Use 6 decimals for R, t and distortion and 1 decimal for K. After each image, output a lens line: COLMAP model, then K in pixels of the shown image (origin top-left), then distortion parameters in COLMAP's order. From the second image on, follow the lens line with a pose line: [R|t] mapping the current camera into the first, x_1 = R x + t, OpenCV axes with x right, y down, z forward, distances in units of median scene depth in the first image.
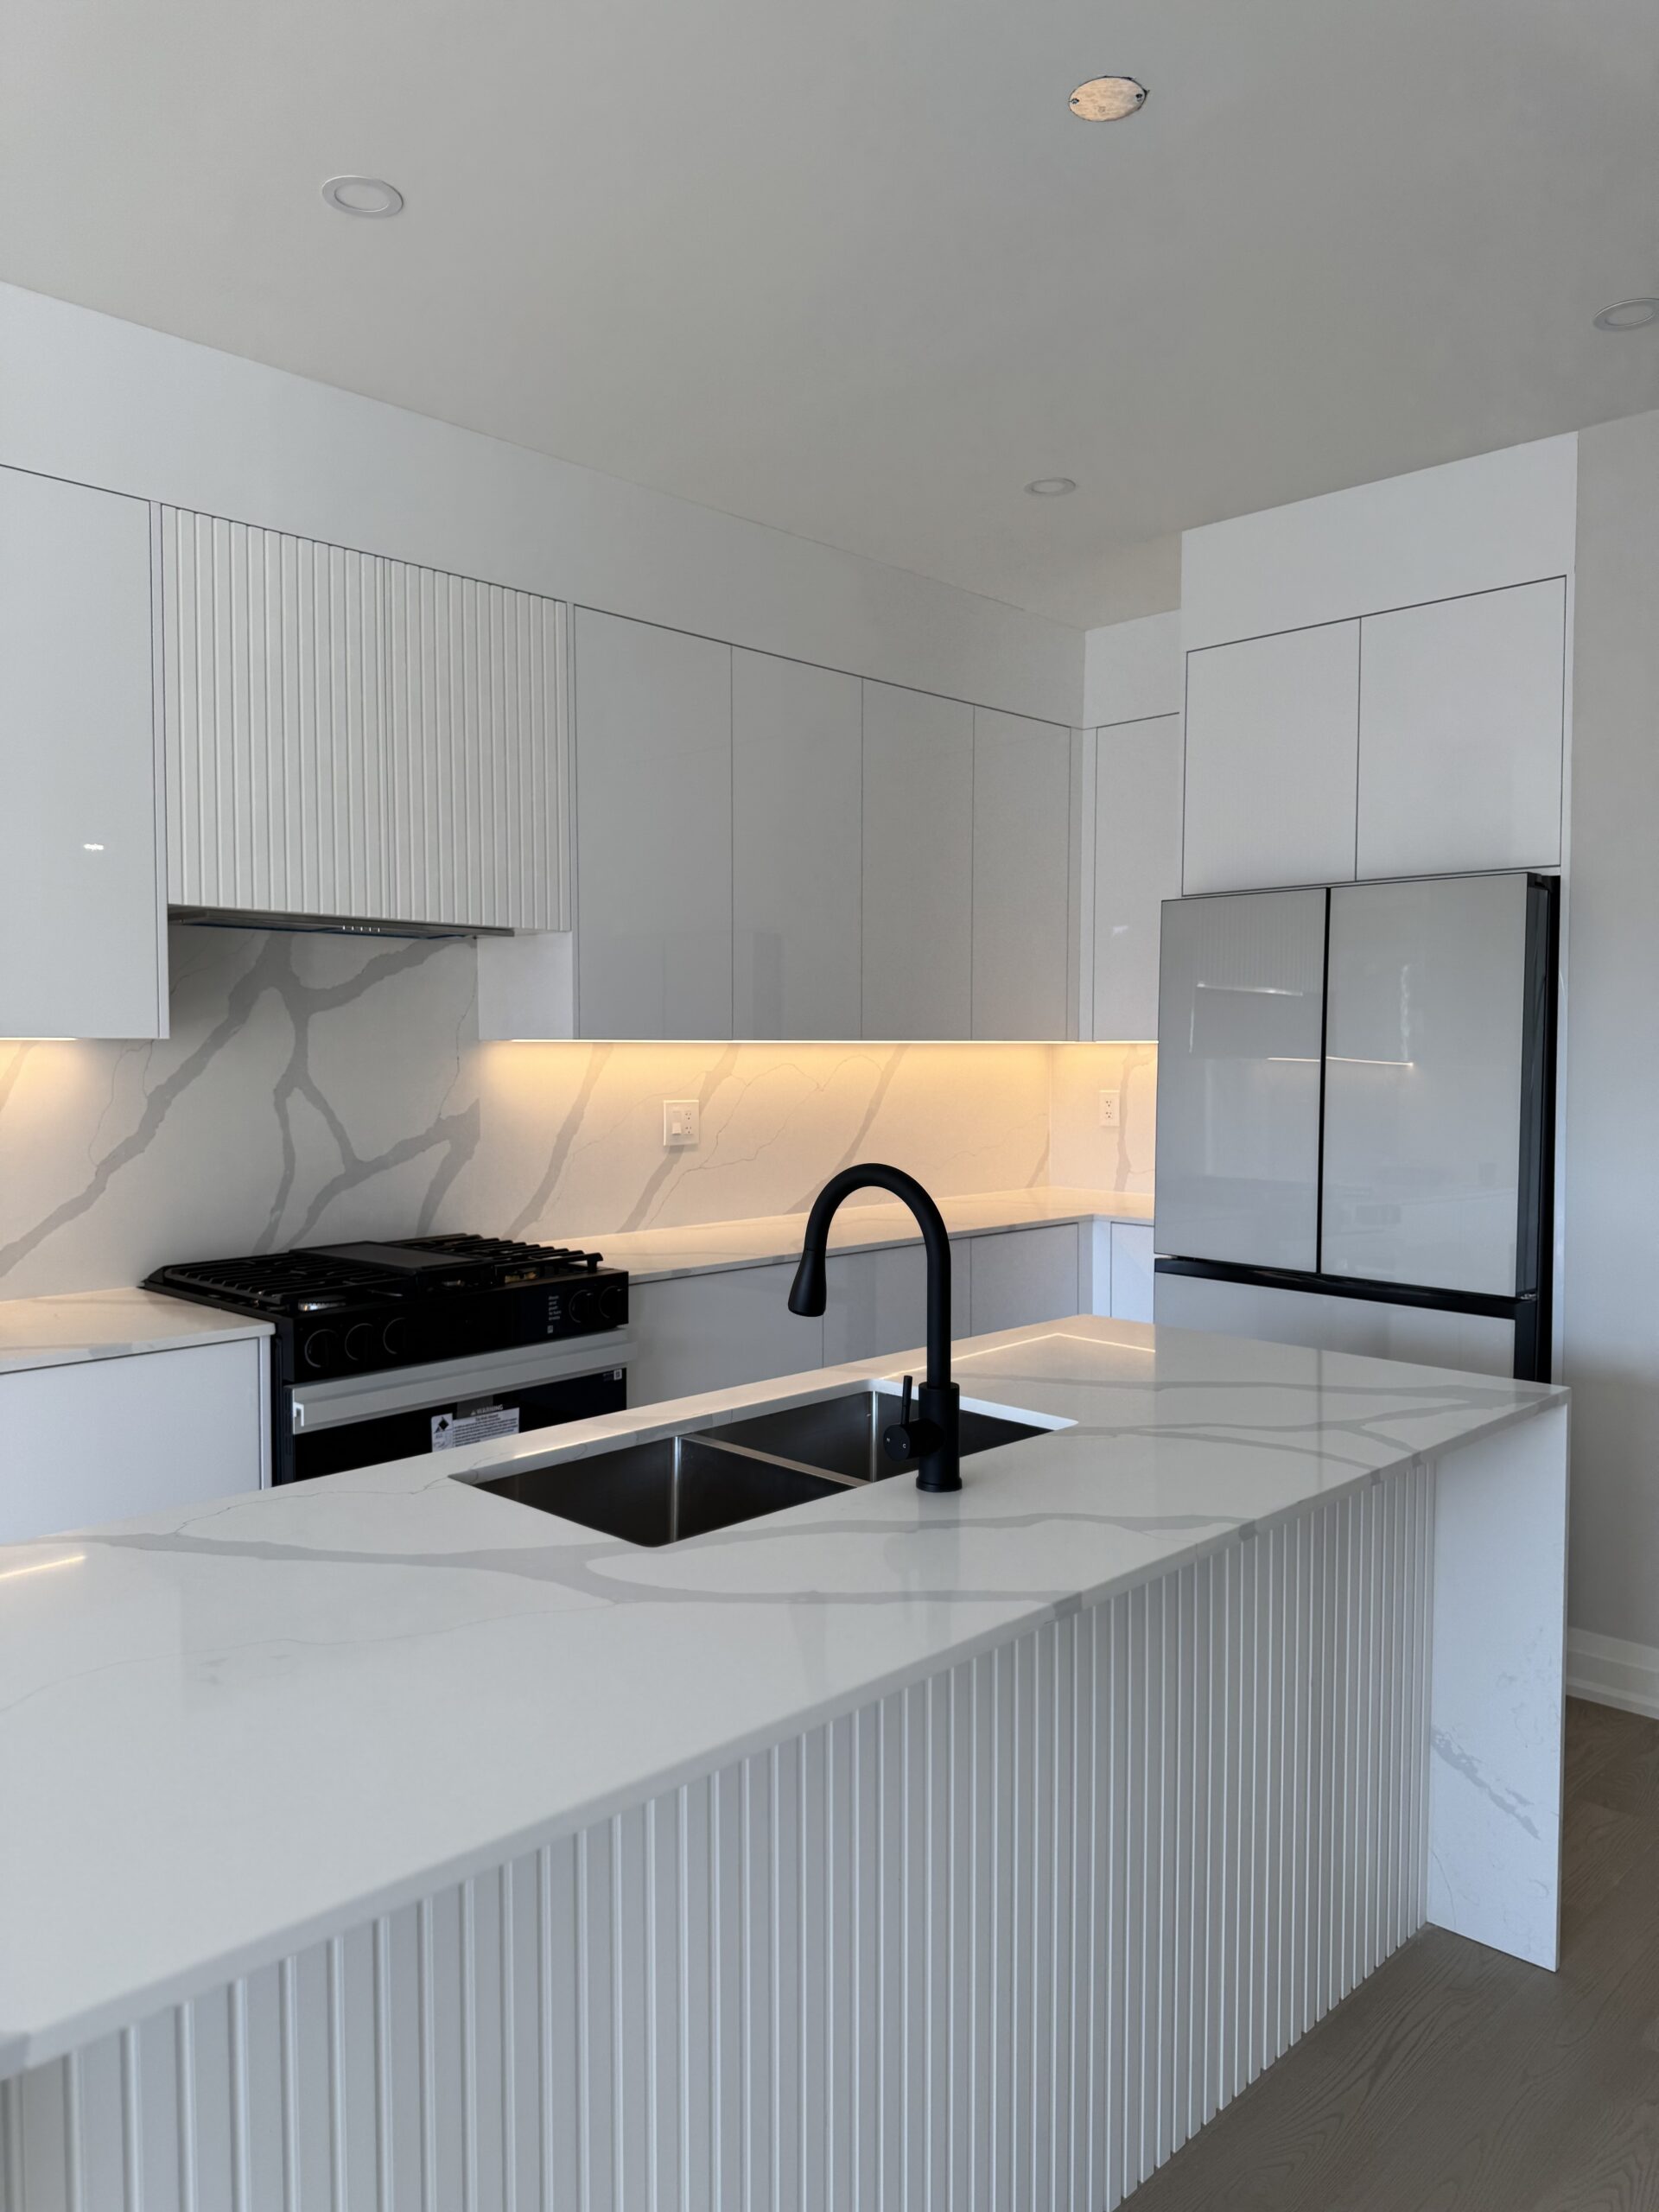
lens RADIAL K [[1556.9, 0, 829.5], [0, 1556.9, 1106.0], [0, 0, 1]] dist [0.203763, -0.242379]
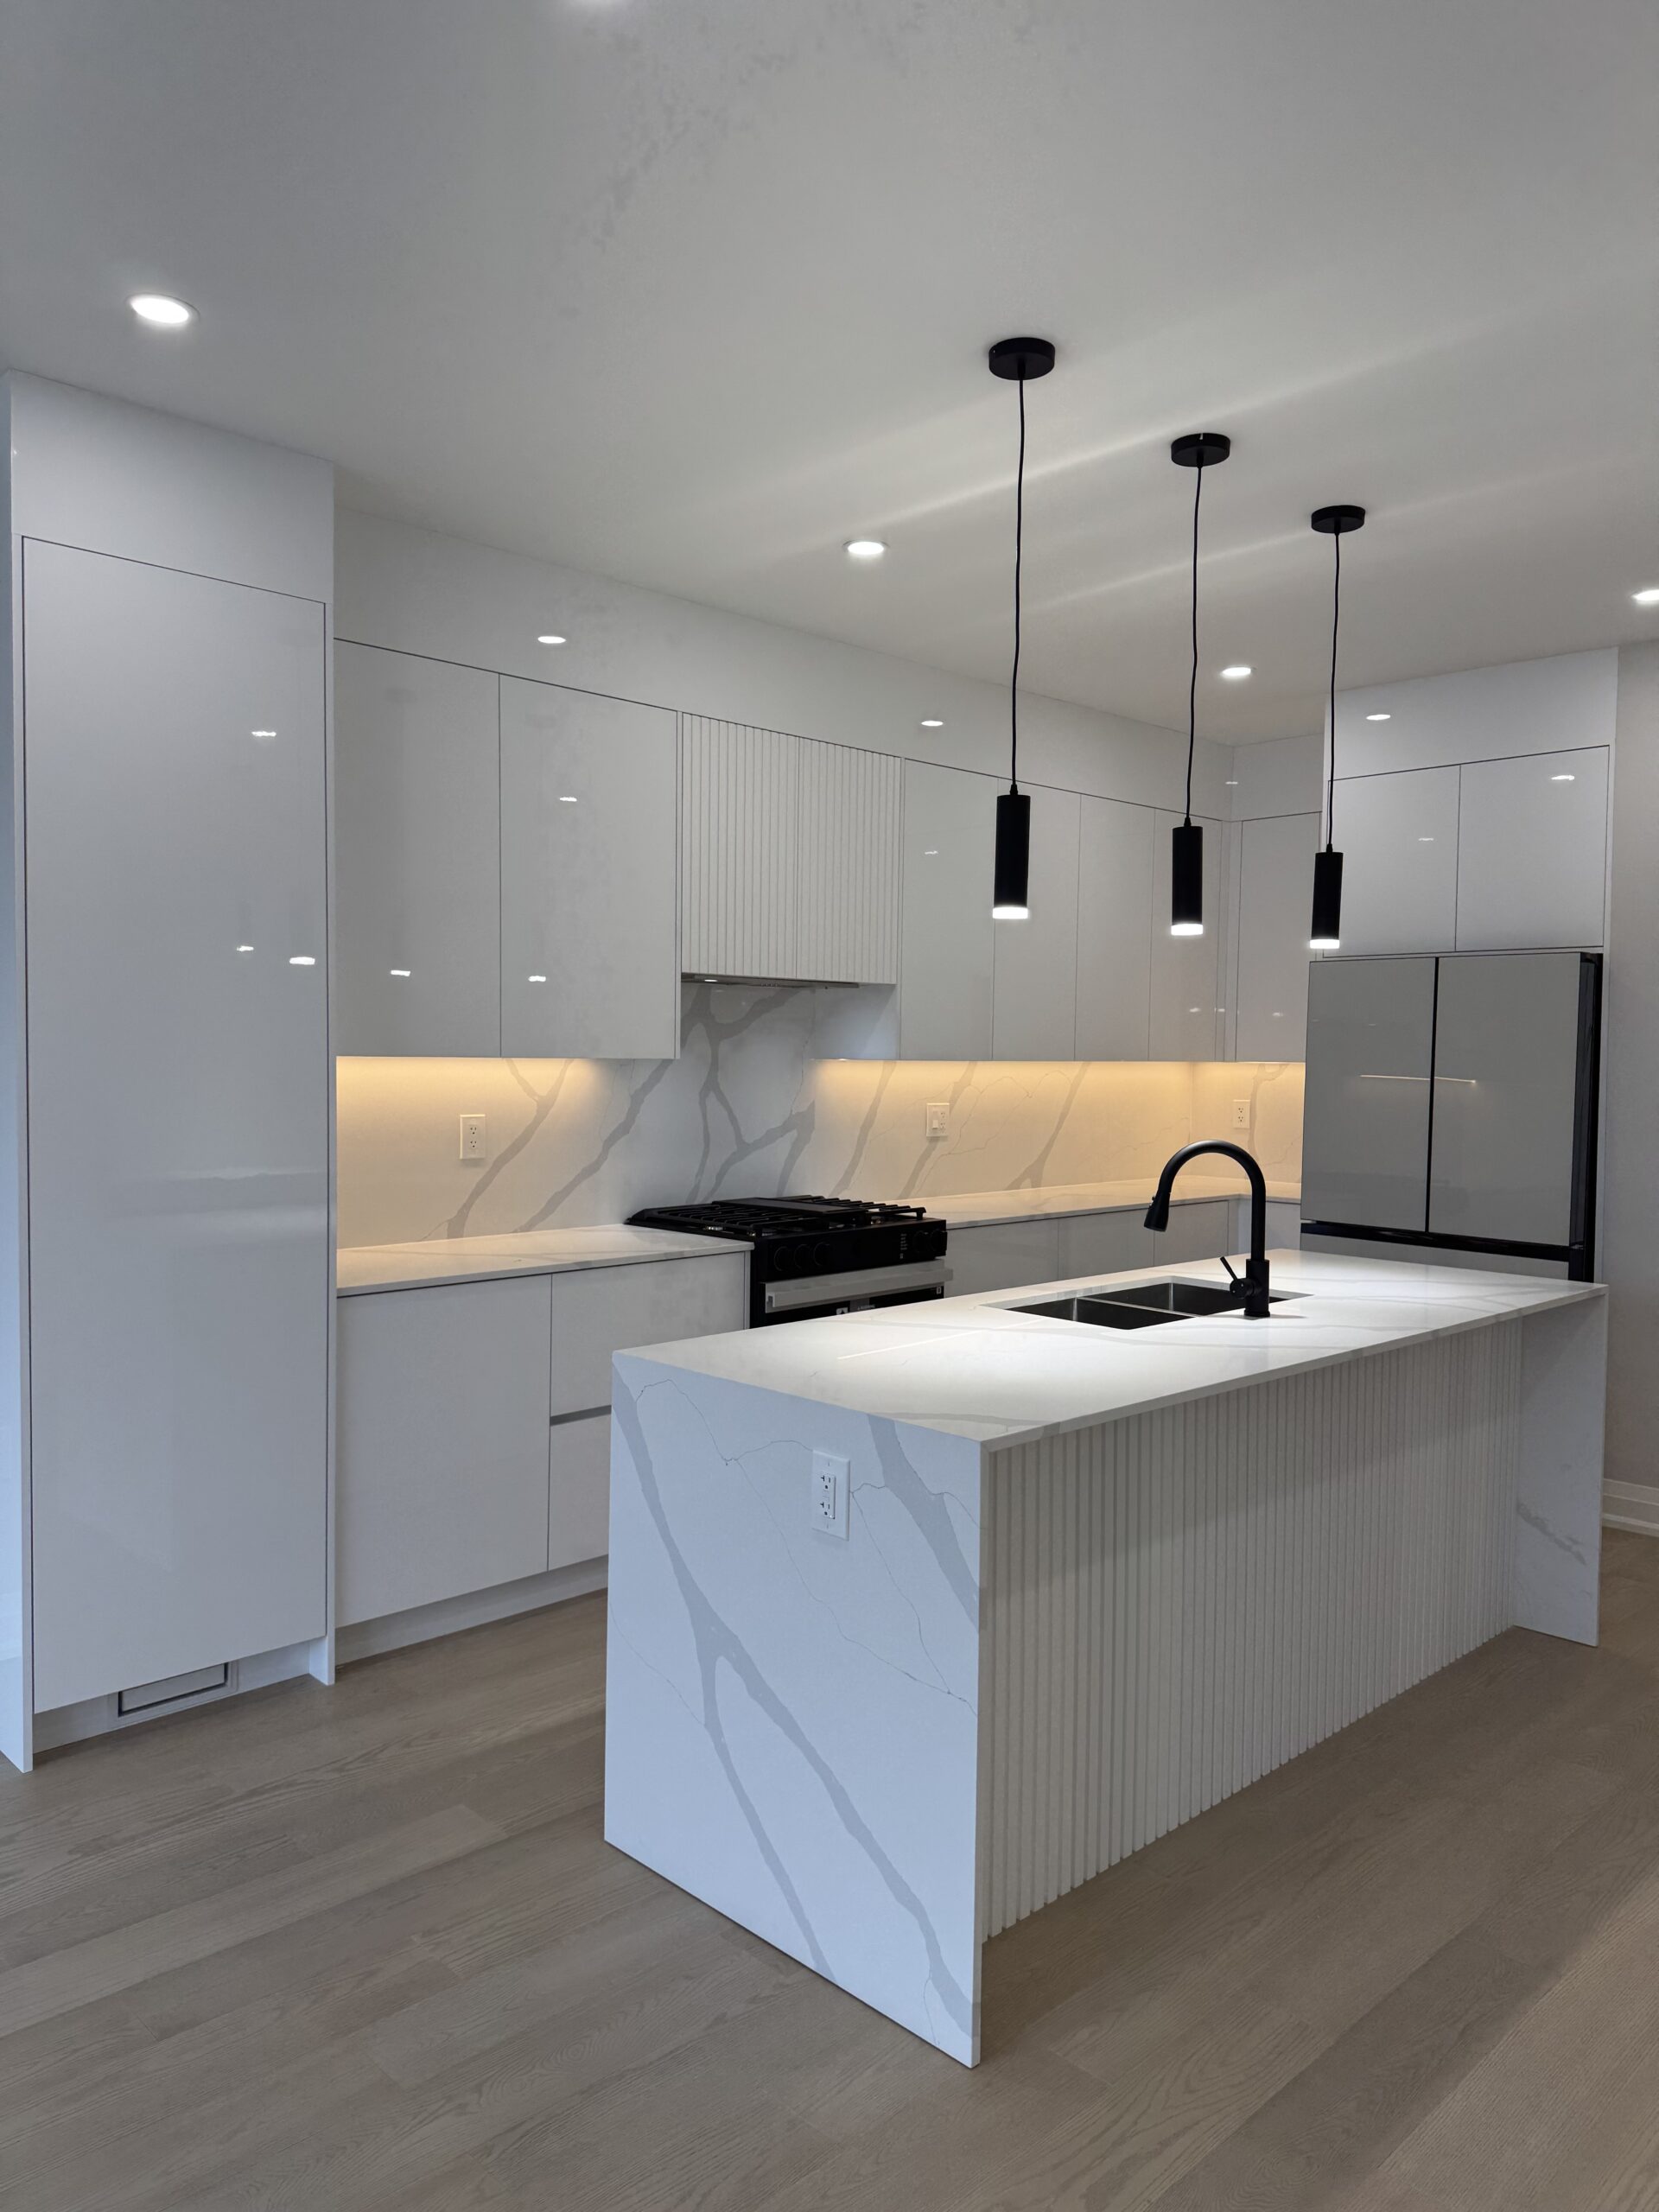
lens RADIAL K [[1556.9, 0, 829.5], [0, 1556.9, 1106.0], [0, 0, 1]] dist [0.203763, -0.242379]
pose [[0.999826, 0.013143, -0.013205, -0.213981], [-0.013194, 0.999906, -0.003798, 0.006385], [0.013153, 0.003972, 0.999906, -0.443037]]
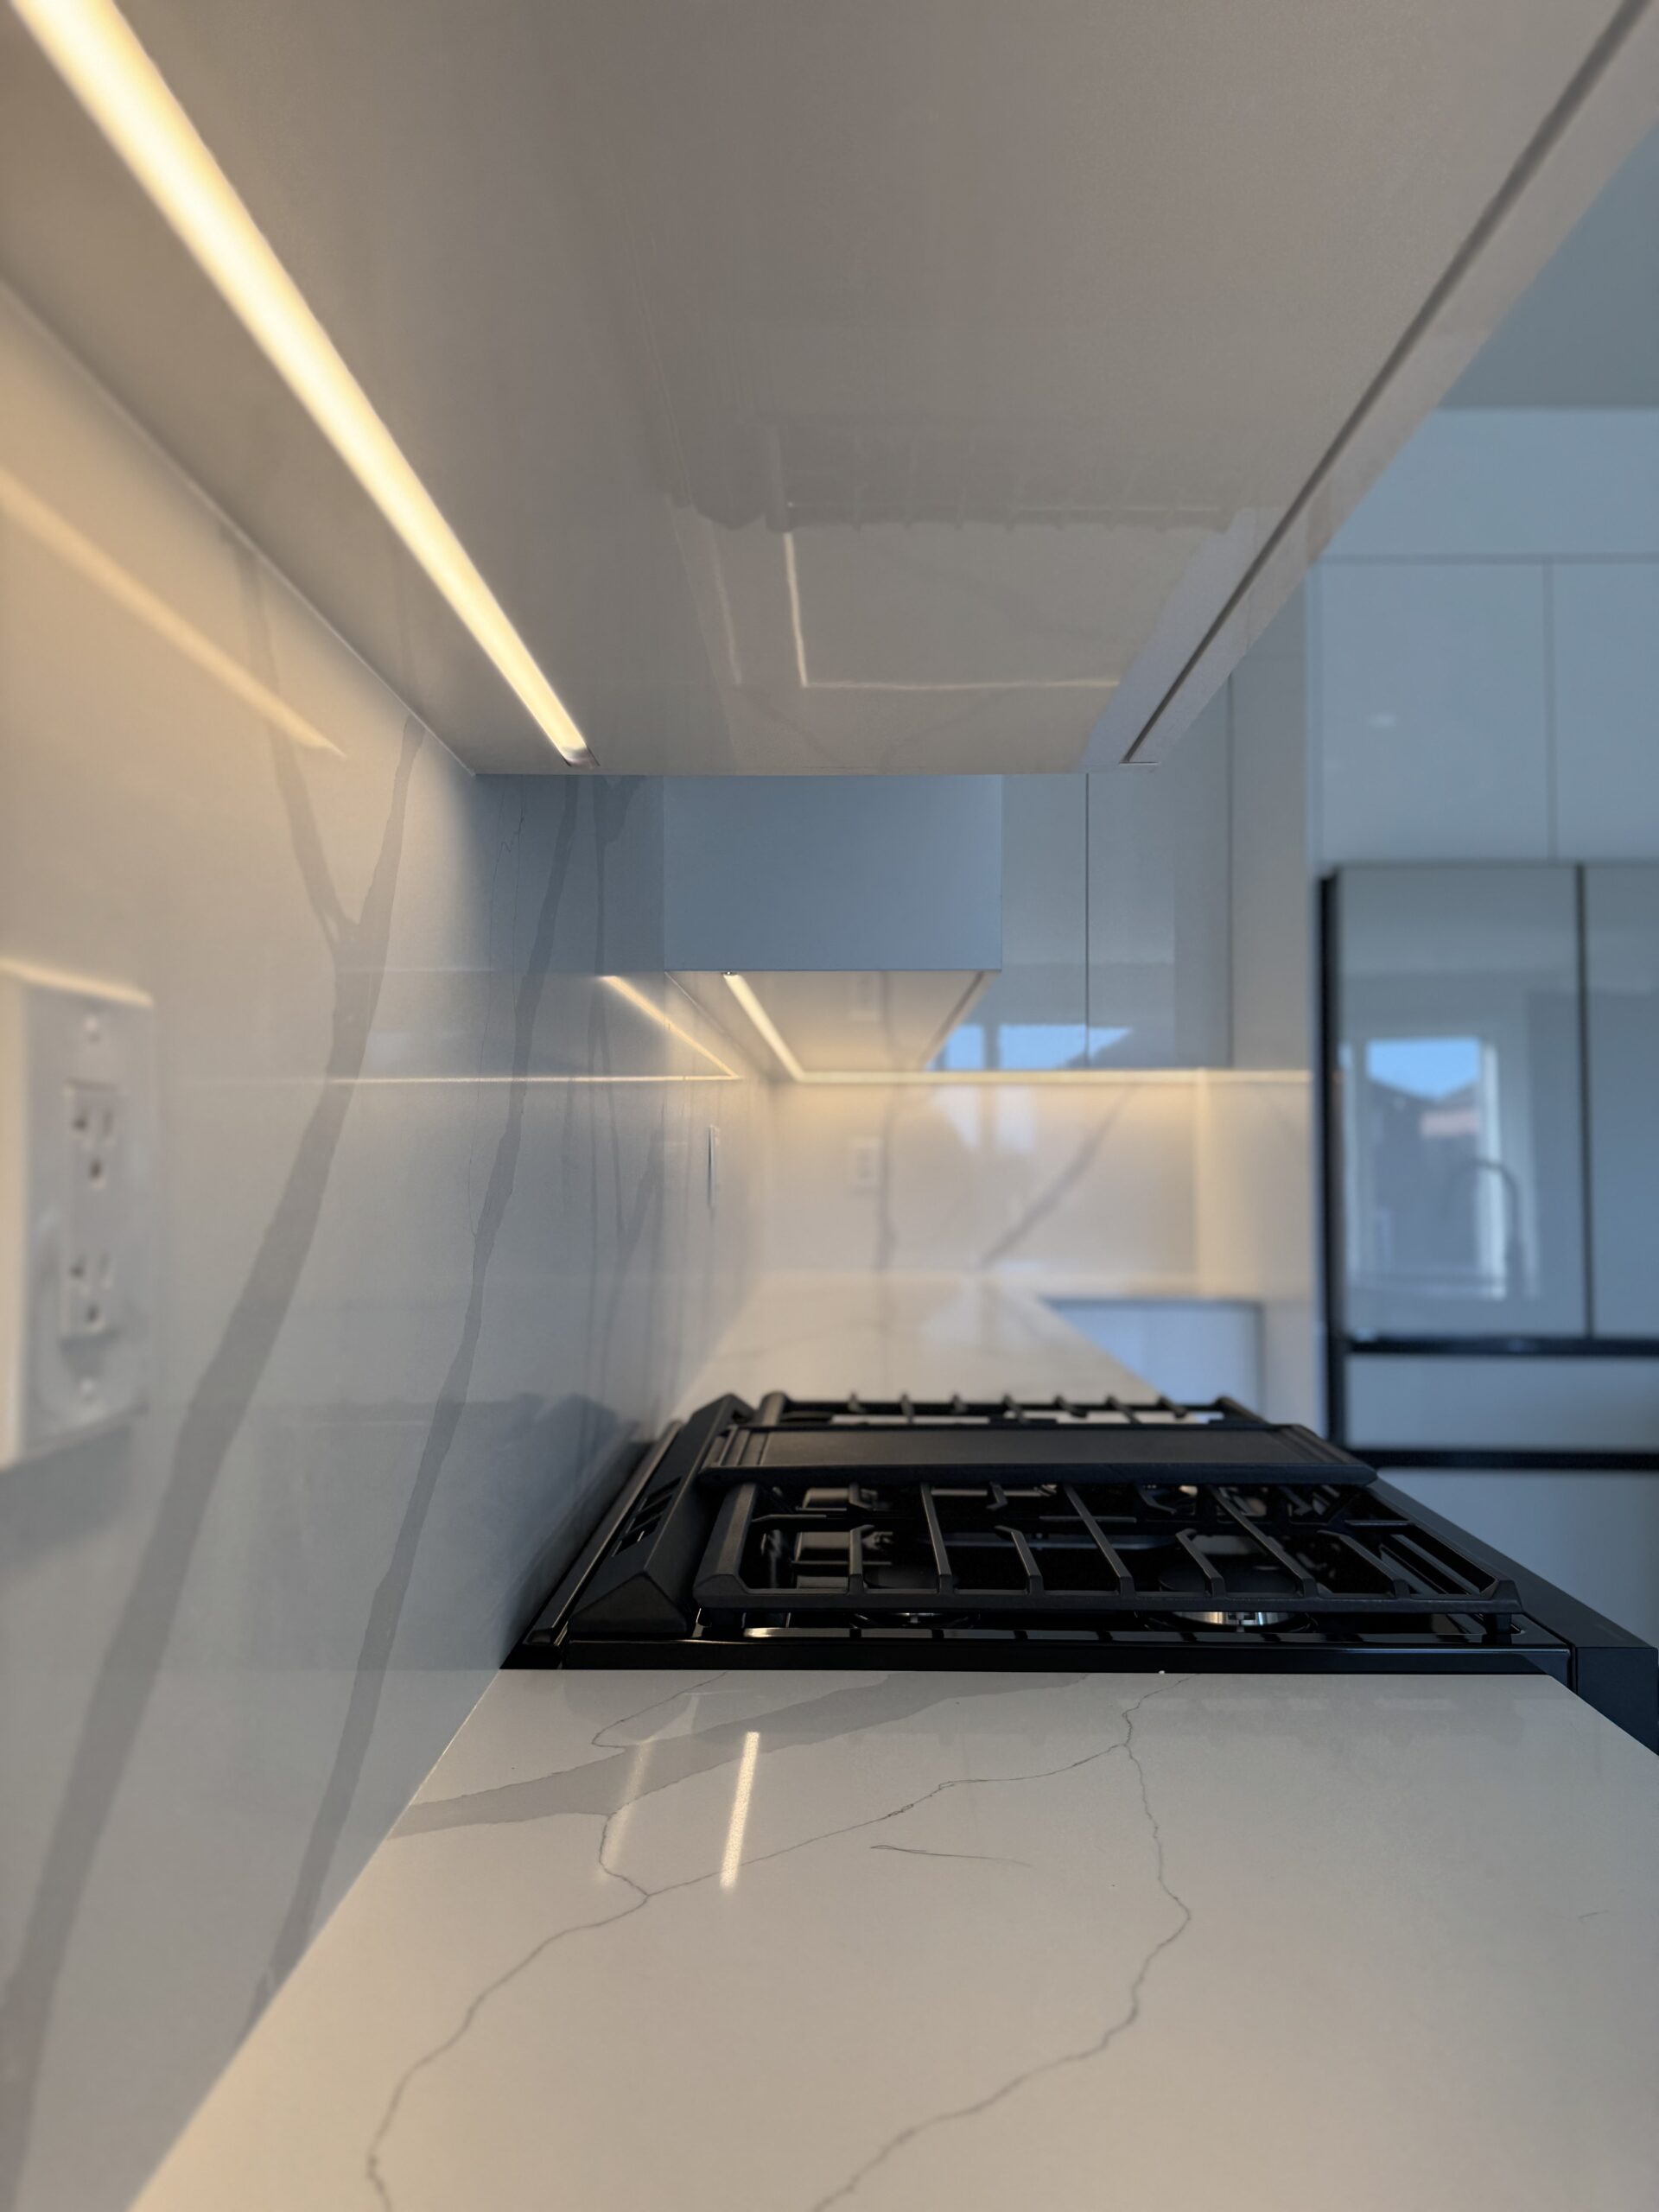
lens RADIAL K [[1556.9, 0, 829.5], [0, 1556.9, 1106.0], [0, 0, 1]] dist [0.203763, -0.242379]
pose [[0.720168, 0.021244, 0.693475, -0.558239], [0.028543, 0.997778, -0.060207, 0.028498], [-0.693213, 0.063153, 0.717961, 0.702933]]
